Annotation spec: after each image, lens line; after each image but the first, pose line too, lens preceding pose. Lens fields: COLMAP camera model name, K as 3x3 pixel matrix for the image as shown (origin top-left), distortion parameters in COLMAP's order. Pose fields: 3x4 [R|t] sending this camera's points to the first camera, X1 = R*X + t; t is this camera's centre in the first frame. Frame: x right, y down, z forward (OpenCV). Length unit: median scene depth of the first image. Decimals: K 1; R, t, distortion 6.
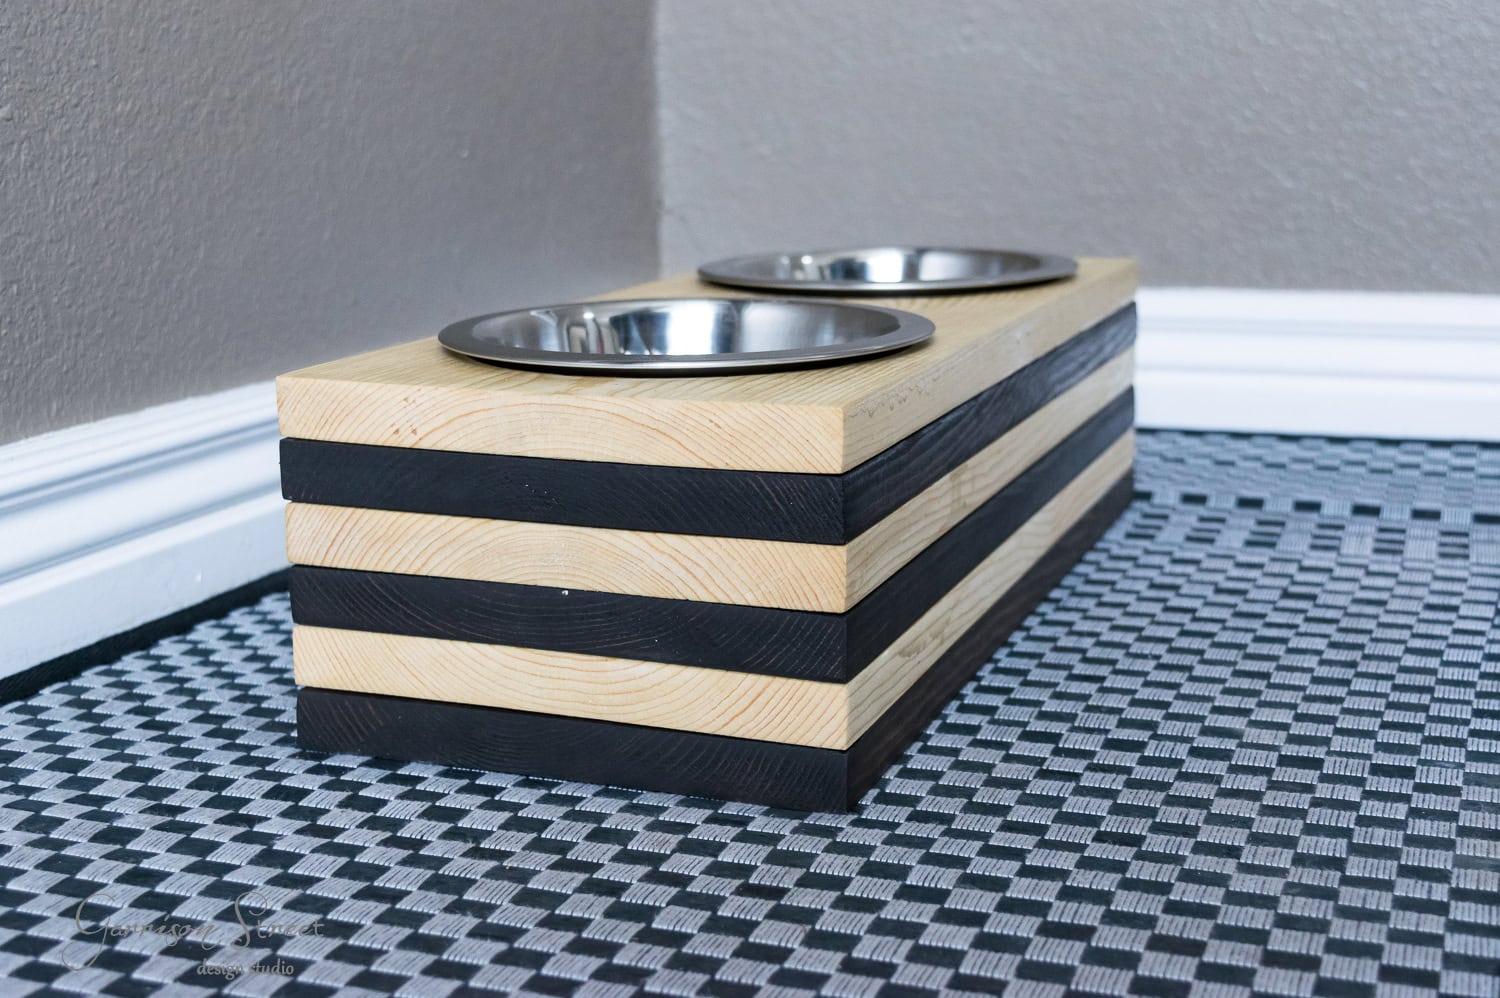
lens RADIAL K [[1922.5, 0, 789.3], [0, 1922.5, 497.0], [0, 0, 1]] dist [0.005691, 0.021166]
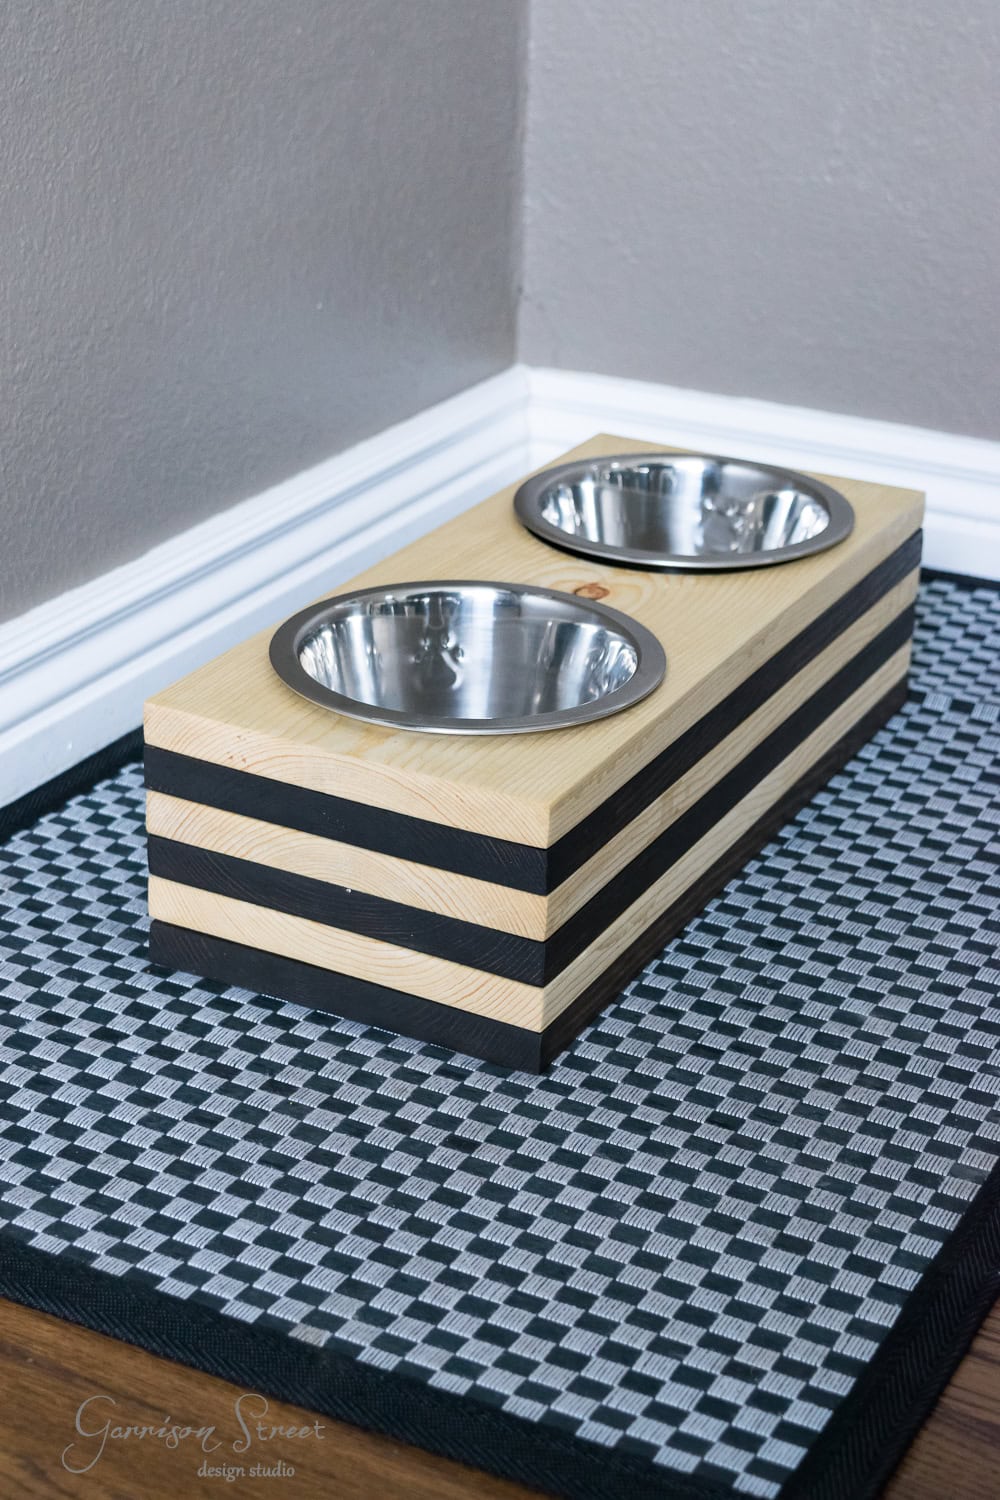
lens RADIAL K [[2514.0, 0, 530.5], [0, 2514.0, 771.2], [0, 0, 1]] dist [0.020615, 0.063103]
pose [[0.992508, 0.089834, -0.082815, 0.146192], [-0.069674, 0.972925, 0.220370, -0.422748], [0.100370, -0.212949, 0.971894, -0.671953]]
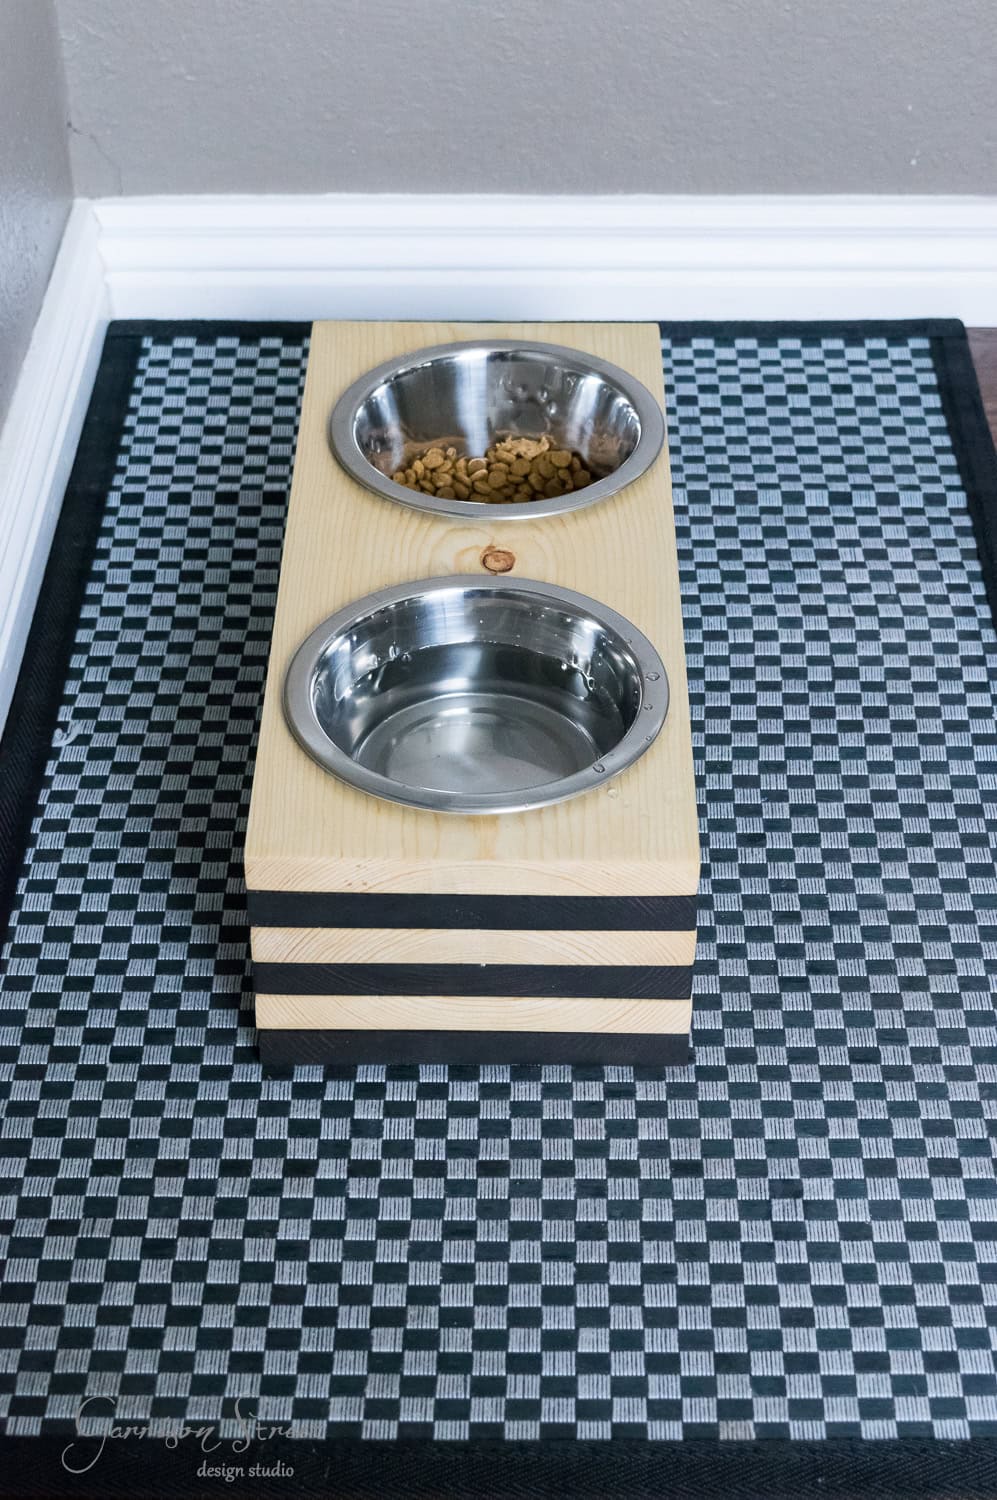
lens RADIAL K [[2468.1, 0, 500.1], [0, 2468.1, 700.6], [0, 0, 1]] dist [-0.006602, 0.160134]
pose [[0.938651, -0.201142, 0.280137, -0.564997], [0.058102, 0.892920, 0.446450, -0.917770], [-0.339940, -0.402784, 0.849827, -0.457453]]
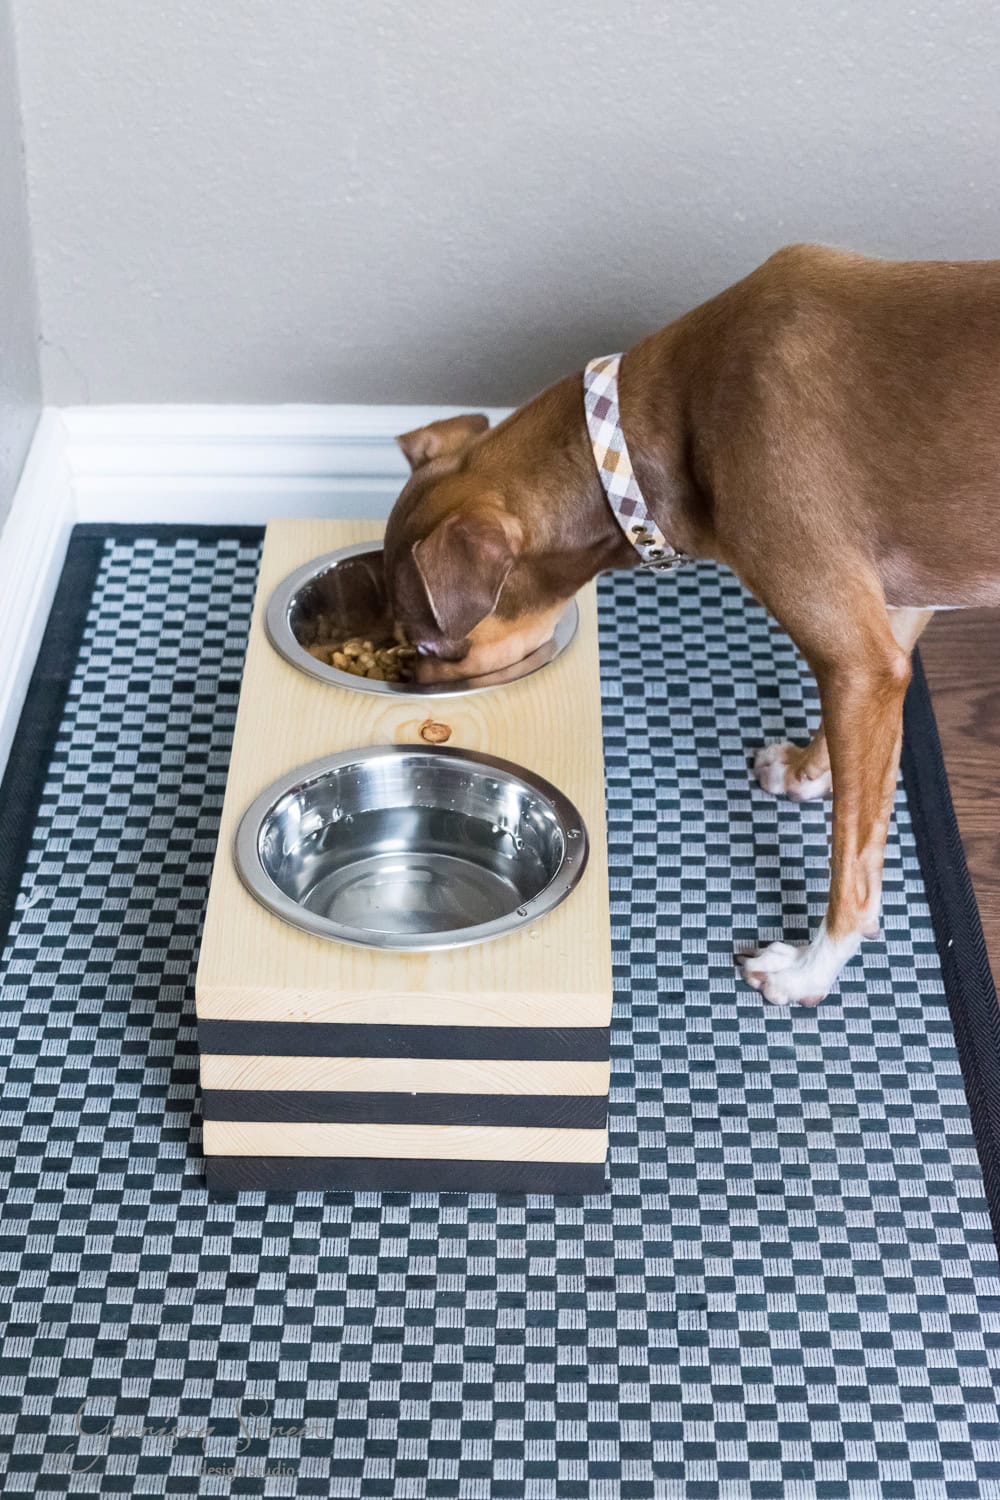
lens RADIAL K [[2703.2, 0, 472.8], [0, 2703.2, 750.8], [0, 0, 1]] dist [0.003352, 0.244647]
pose [[0.940635, -0.168308, 0.294751, -0.651058], [0.051159, 0.928778, 0.367088, -0.976148], [-0.335542, -0.330216, 0.882252, -0.810057]]
